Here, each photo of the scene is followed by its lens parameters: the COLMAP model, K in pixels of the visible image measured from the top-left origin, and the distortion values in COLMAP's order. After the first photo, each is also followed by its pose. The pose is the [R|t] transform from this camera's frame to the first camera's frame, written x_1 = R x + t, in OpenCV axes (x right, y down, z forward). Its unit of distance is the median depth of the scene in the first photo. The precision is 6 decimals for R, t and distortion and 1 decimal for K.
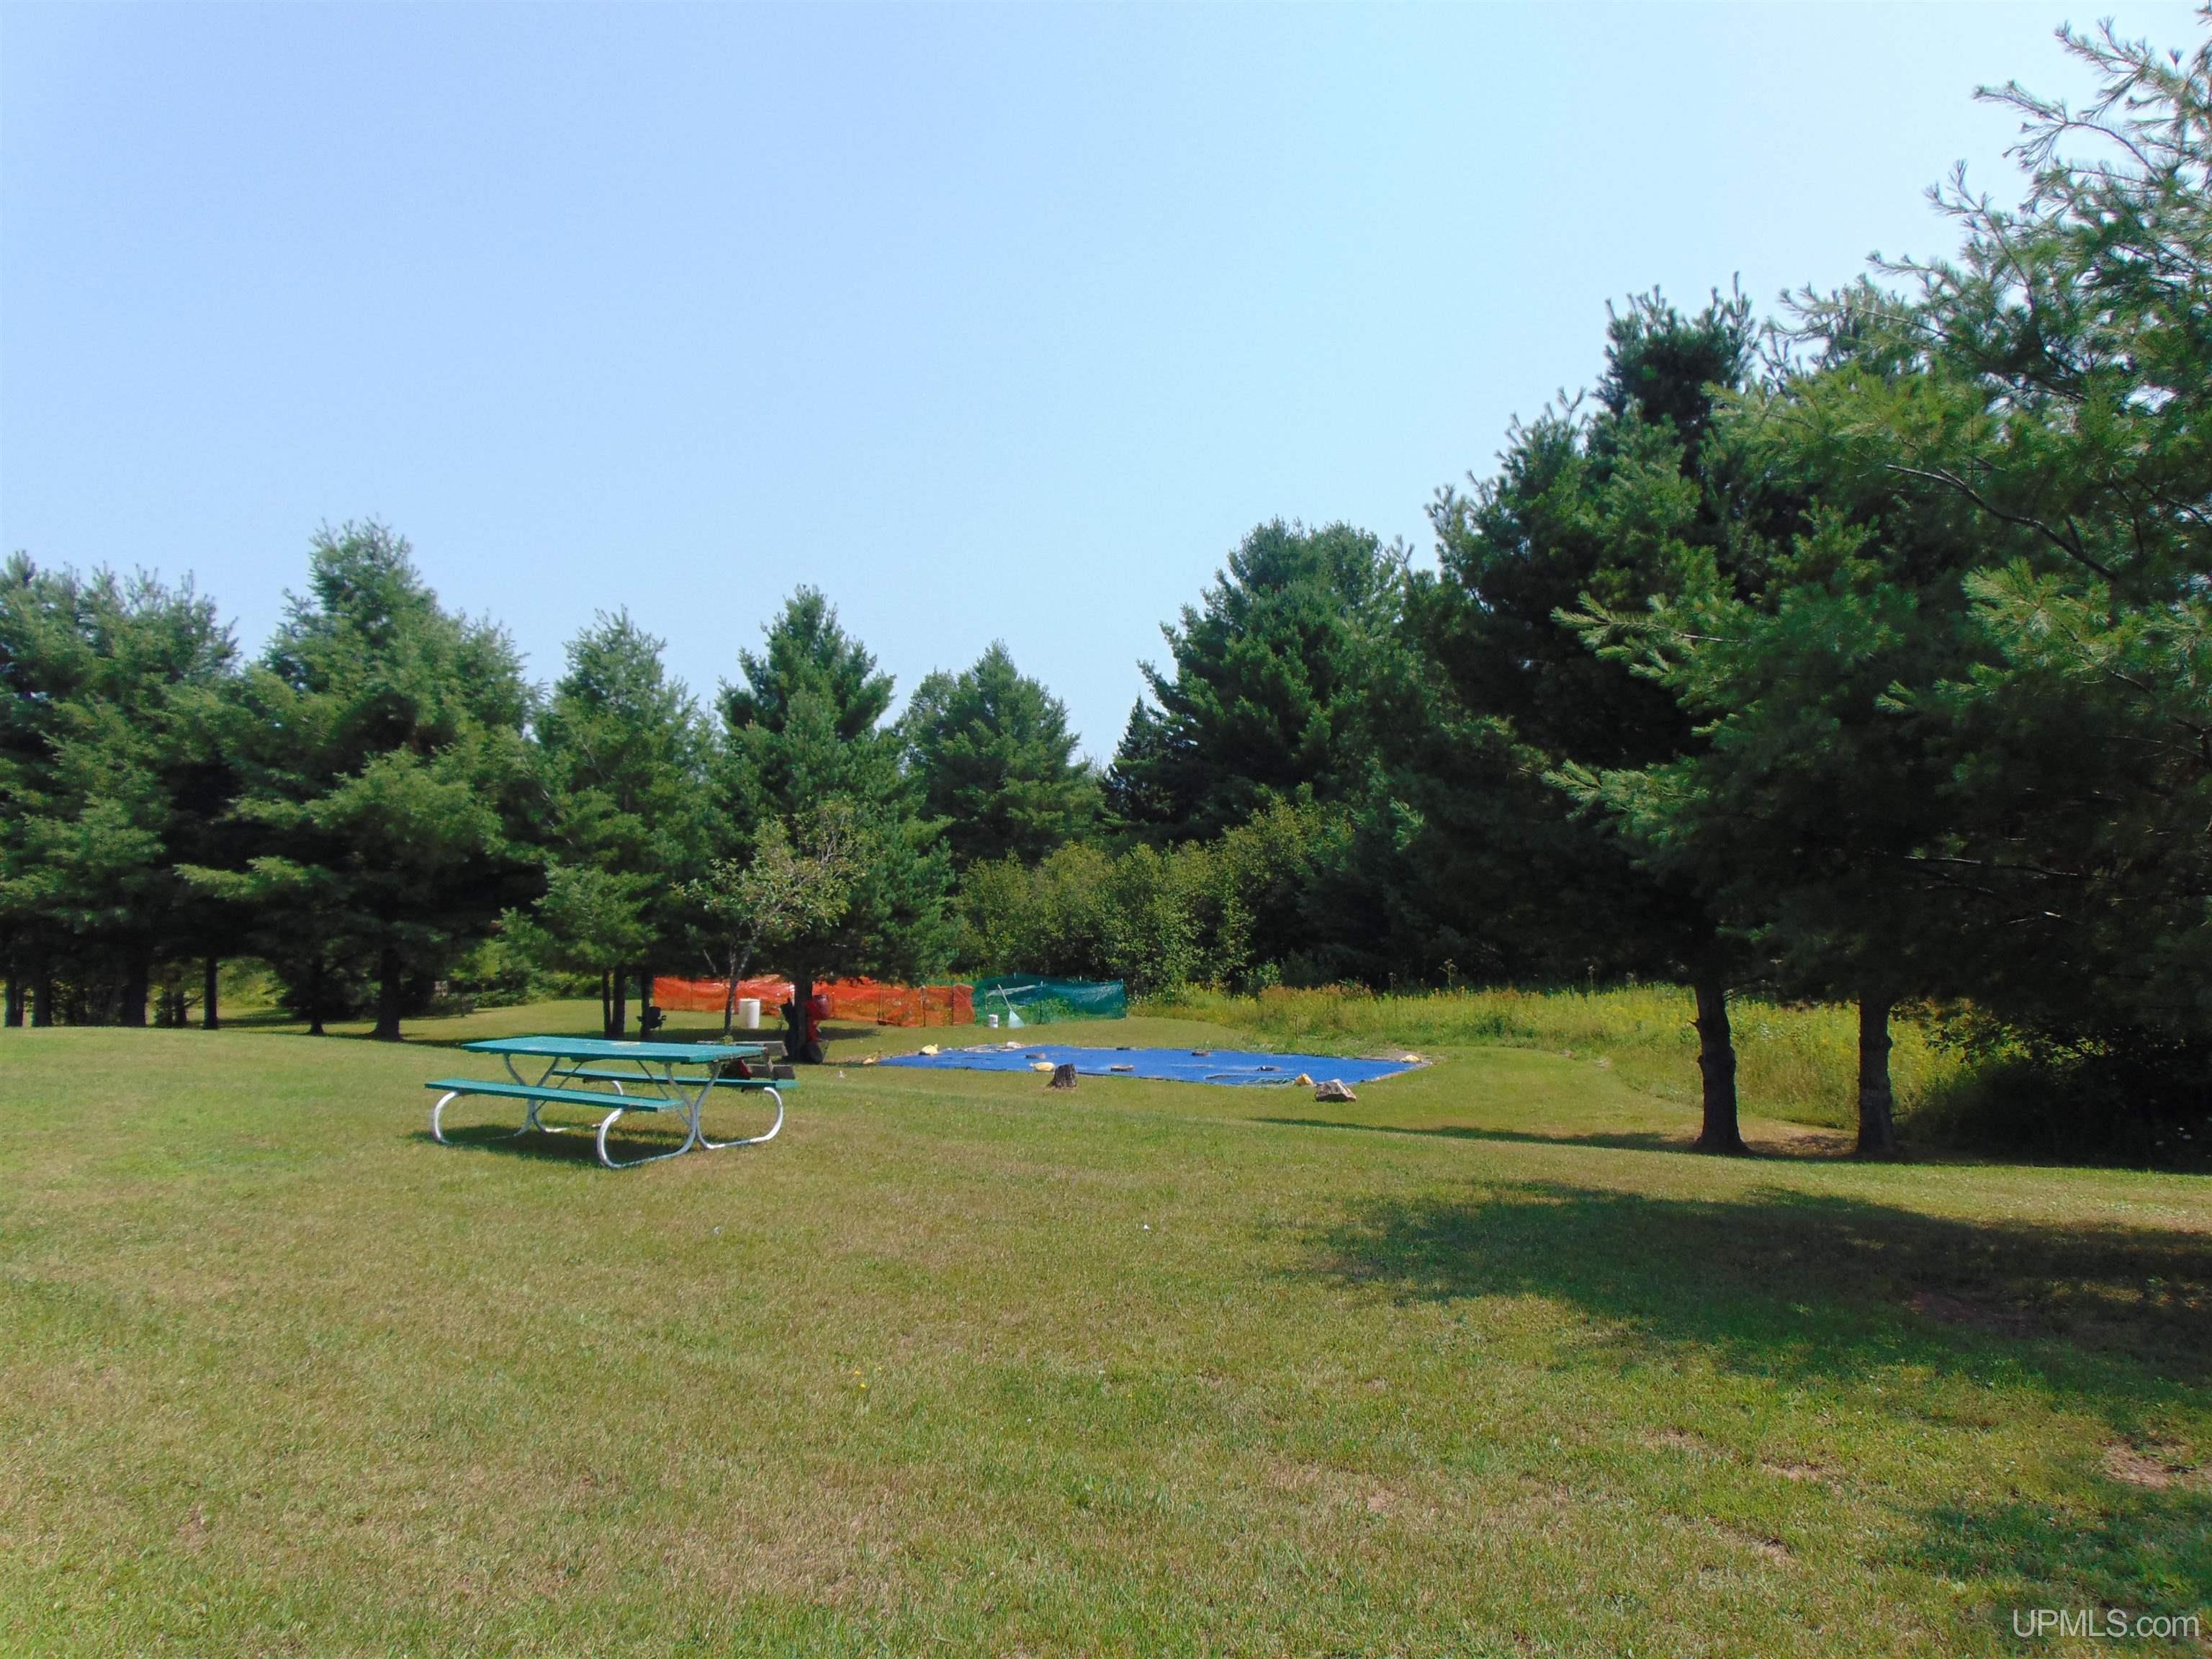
lens RADIAL K [[1696.8, 0, 1180.3], [0, 1696.8, 835.8], [0, 0, 1]] dist [-0.050711, 0.125527]
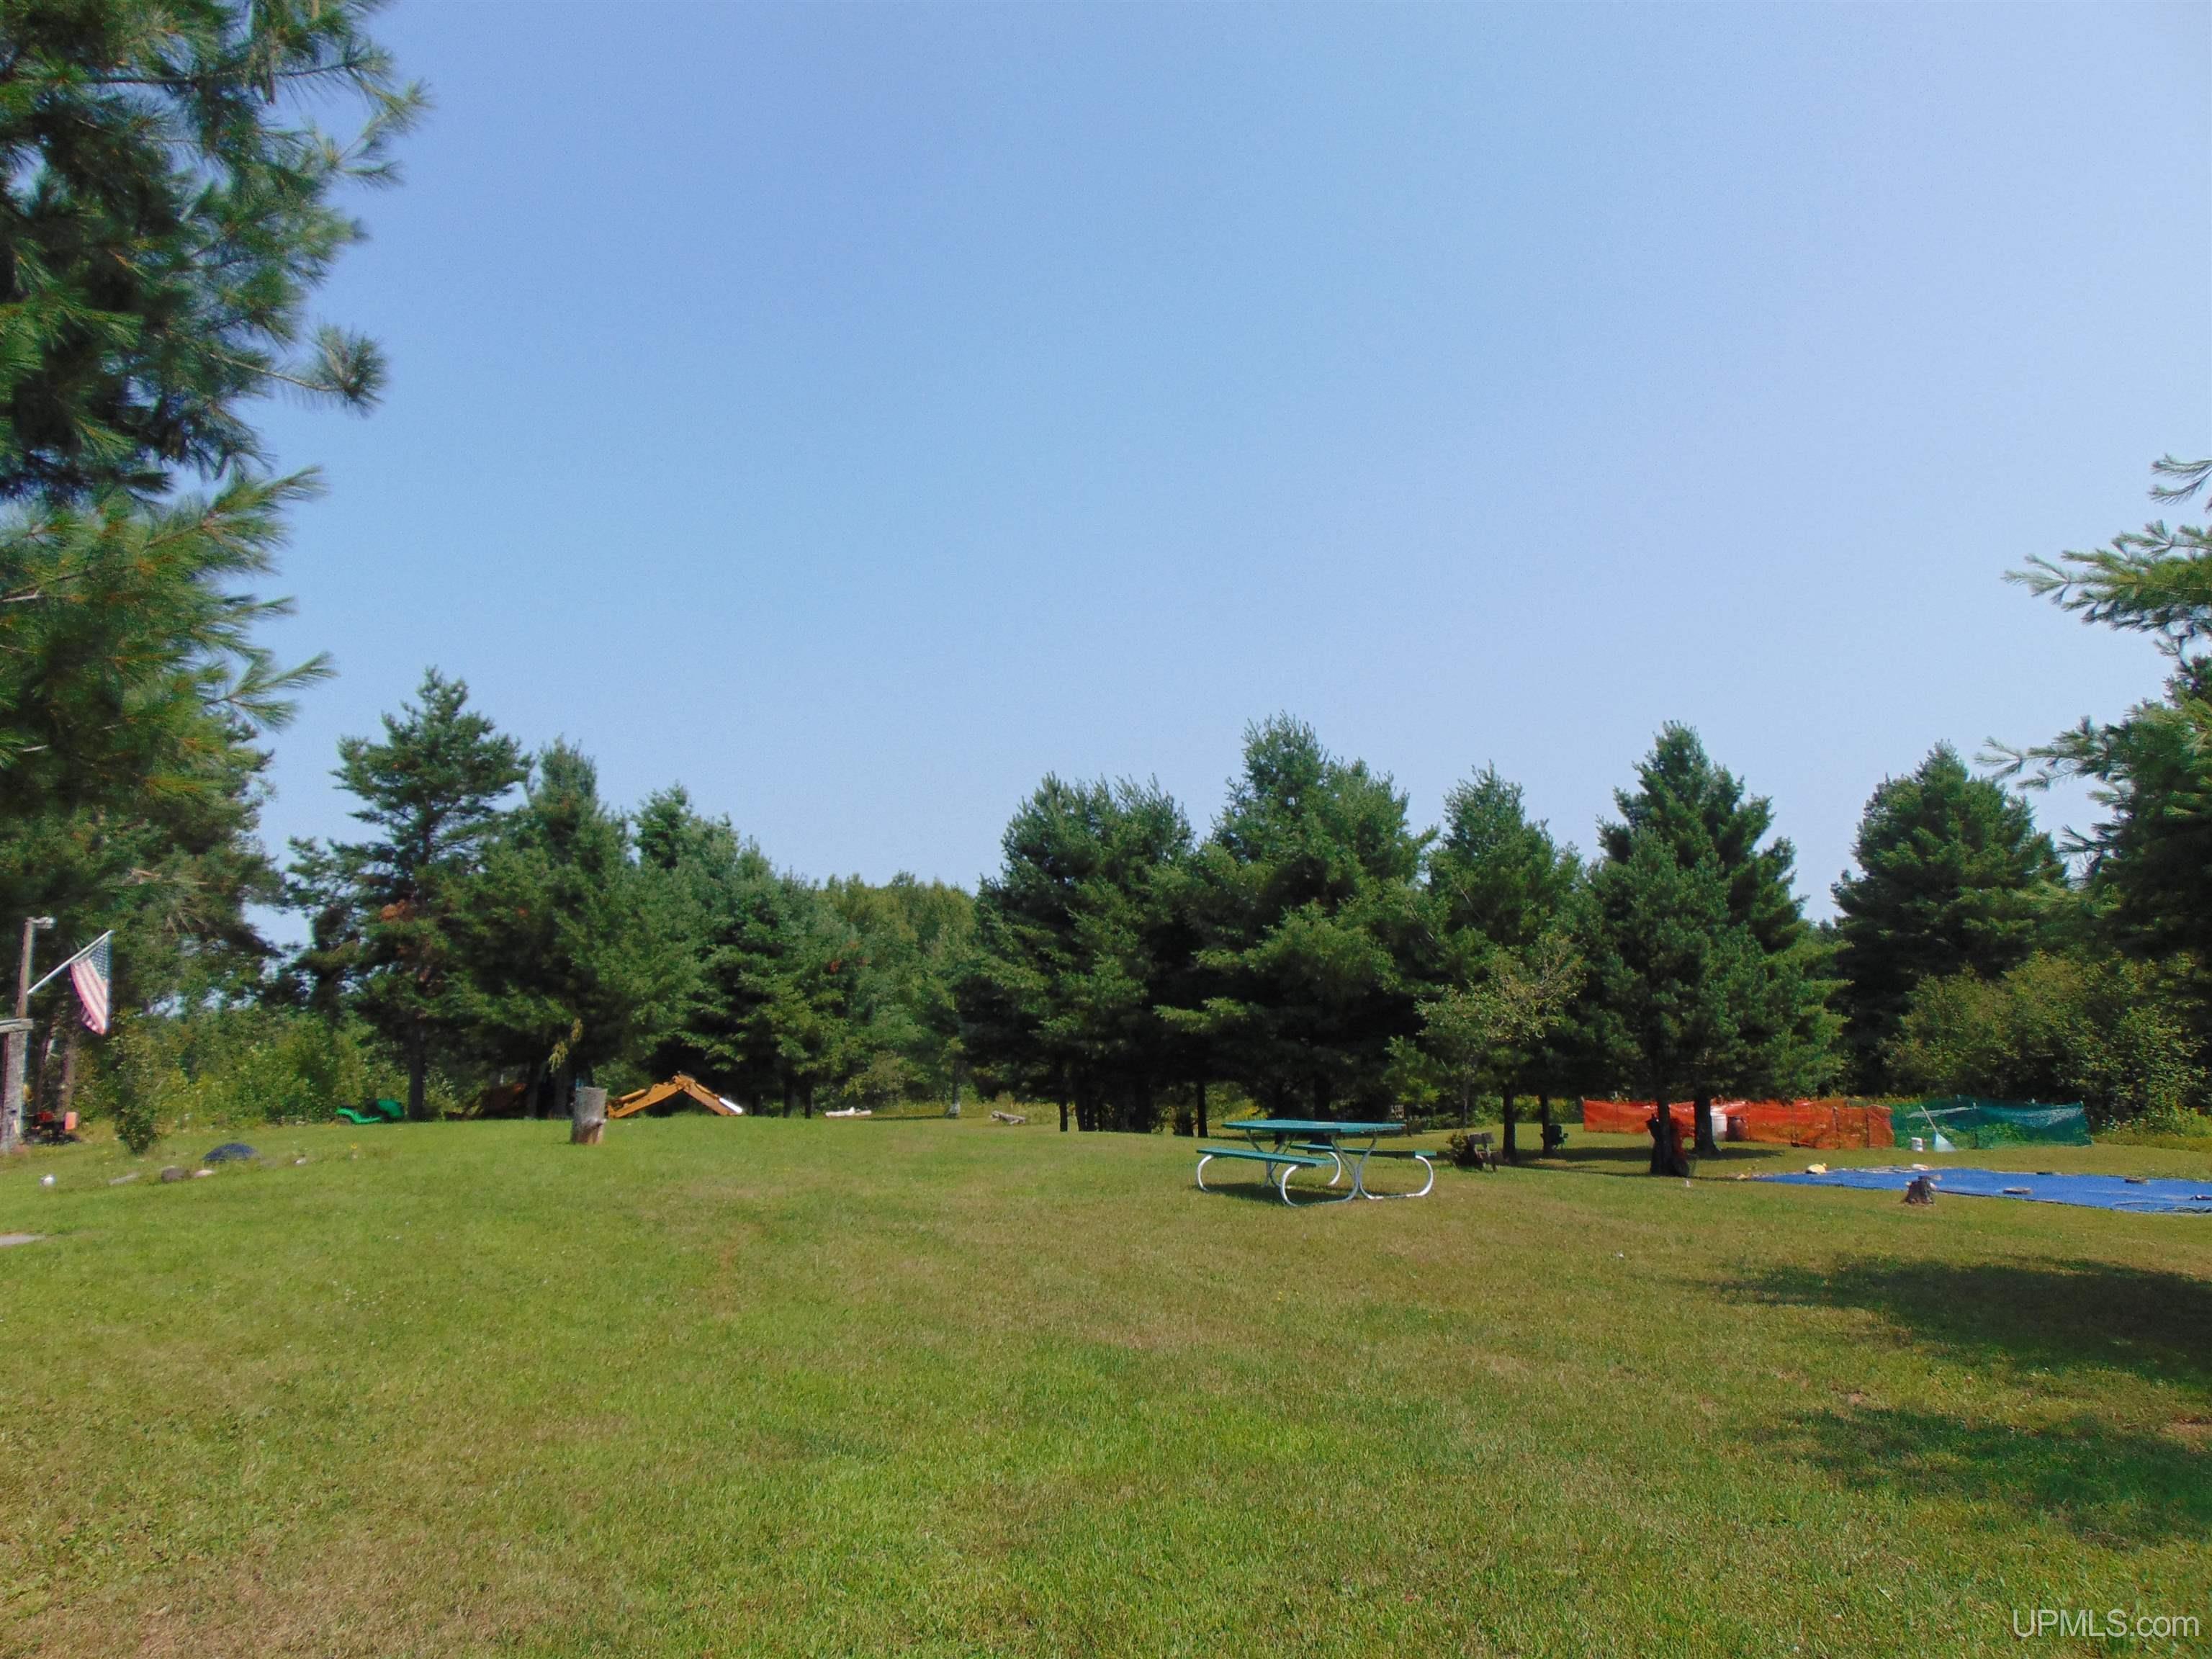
lens RADIAL K [[1696.8, 0, 1180.3], [0, 1696.8, 835.8], [0, 0, 1]] dist [-0.050711, 0.125527]
pose [[0.848184, -0.082062, -0.523307, 0.089196], [0.042756, 0.995310, -0.086780, 0.001177], [0.527974, 0.051231, 0.847714, -0.068254]]
